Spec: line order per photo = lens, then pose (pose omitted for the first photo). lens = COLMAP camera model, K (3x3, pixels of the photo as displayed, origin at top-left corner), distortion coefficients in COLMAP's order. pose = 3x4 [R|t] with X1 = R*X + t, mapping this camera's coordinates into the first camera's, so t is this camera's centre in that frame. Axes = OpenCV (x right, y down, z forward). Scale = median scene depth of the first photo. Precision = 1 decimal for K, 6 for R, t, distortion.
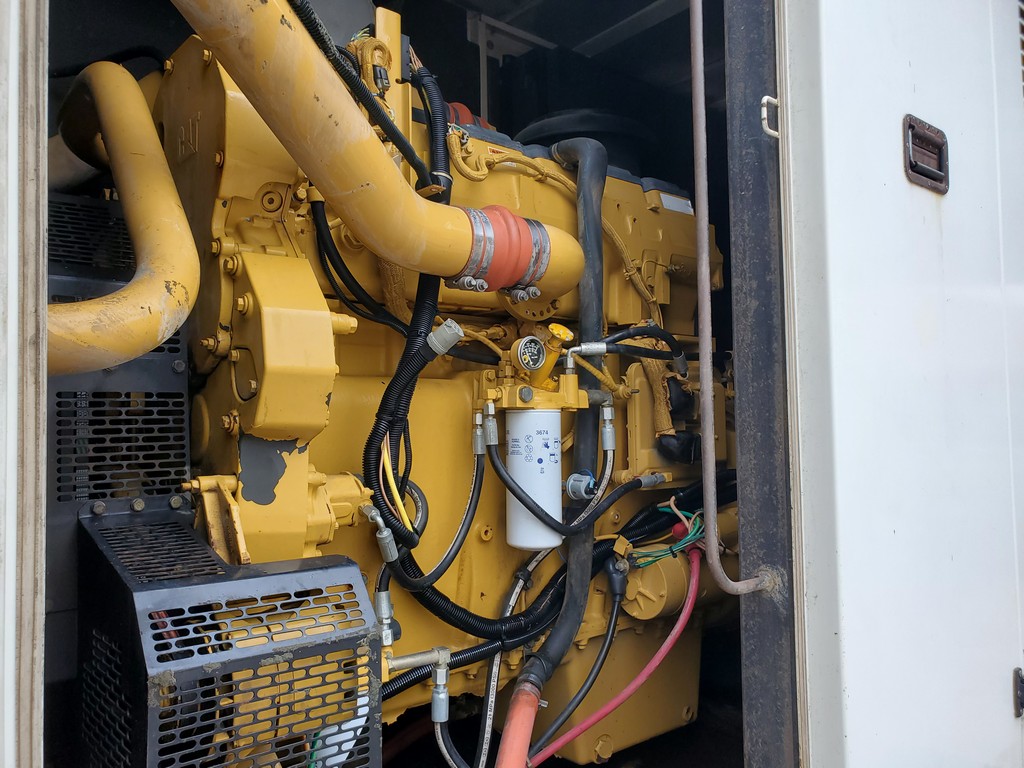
lens RADIAL K [[826.7, 0, 507.3], [0, 826.7, 383.4], [0, 0, 1]] dist [0.108260, -0.270172]
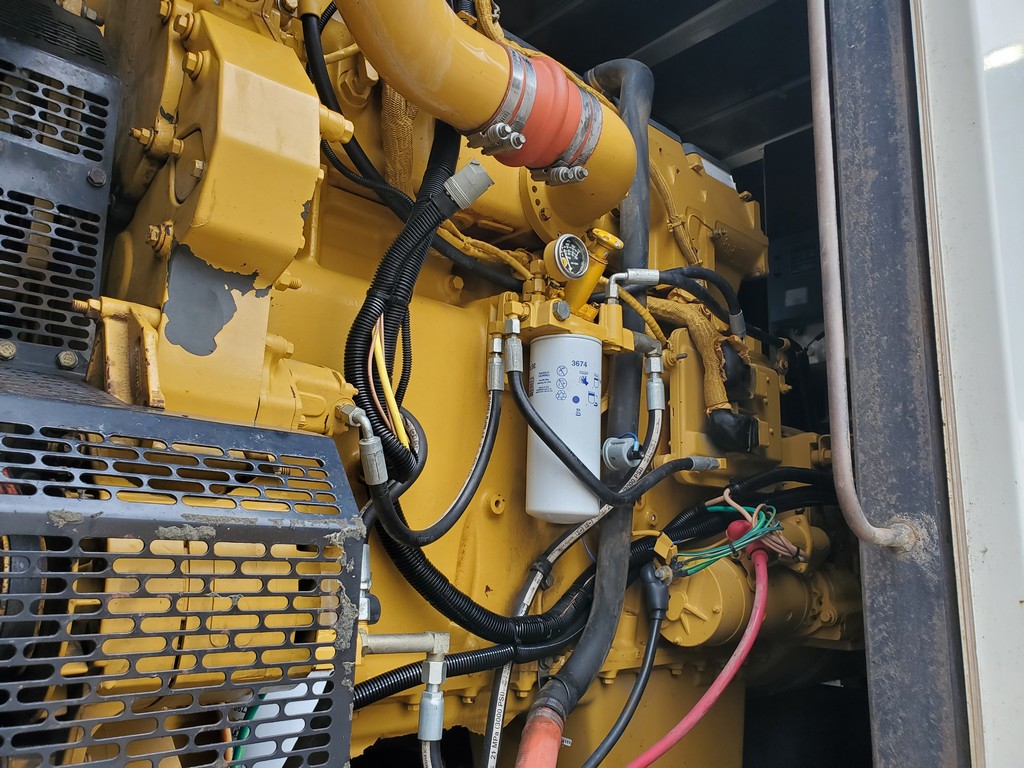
lens RADIAL K [[814.9, 0, 512.0], [0, 814.9, 384.0], [0, 0, 1]] dist [0.024345, 0.000677]
pose [[0.998122, 0.048600, 0.037295, -0.047899], [-0.042091, 0.986392, -0.158934, 0.201406], [-0.044512, 0.157065, 0.986585, 0.261881]]
